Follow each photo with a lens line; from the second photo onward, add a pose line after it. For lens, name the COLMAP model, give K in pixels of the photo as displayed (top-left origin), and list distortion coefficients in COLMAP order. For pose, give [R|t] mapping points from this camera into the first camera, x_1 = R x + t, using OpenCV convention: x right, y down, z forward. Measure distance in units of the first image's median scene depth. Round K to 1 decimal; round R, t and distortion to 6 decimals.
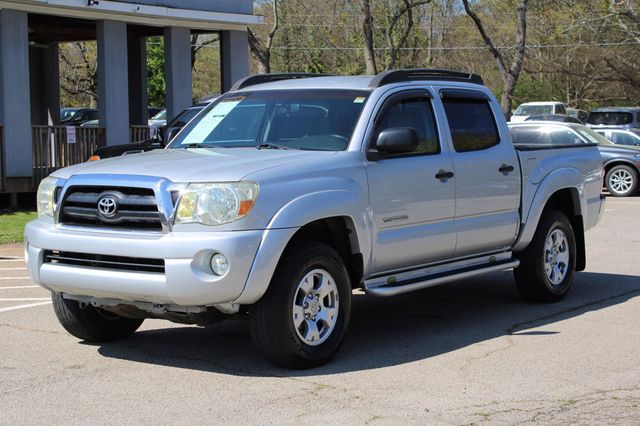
lens RADIAL K [[1283.7, 0, 319.8], [0, 1283.7, 213.6], [0, 0, 1]] dist [-0.028528, 0.000000]
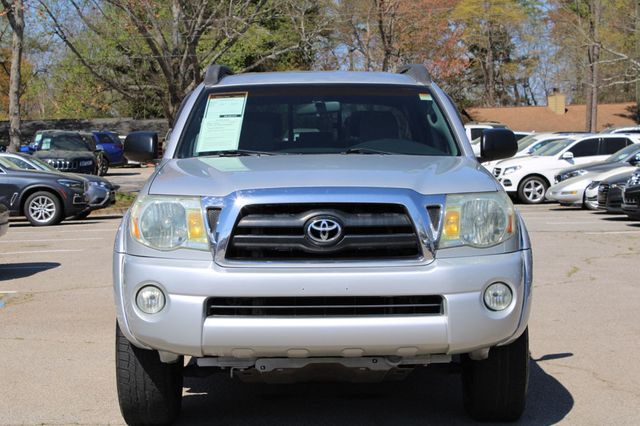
lens RADIAL K [[1353.8, 0, 320.5], [0, 1353.8, 211.6], [0, 0, 1]] dist [0.089116, 0.000000]
pose [[0.807552, -0.033336, 0.588853, -0.547718], [0.049858, 0.998686, -0.011837, -0.006607], [-0.587685, 0.038918, 0.808153, 0.328645]]
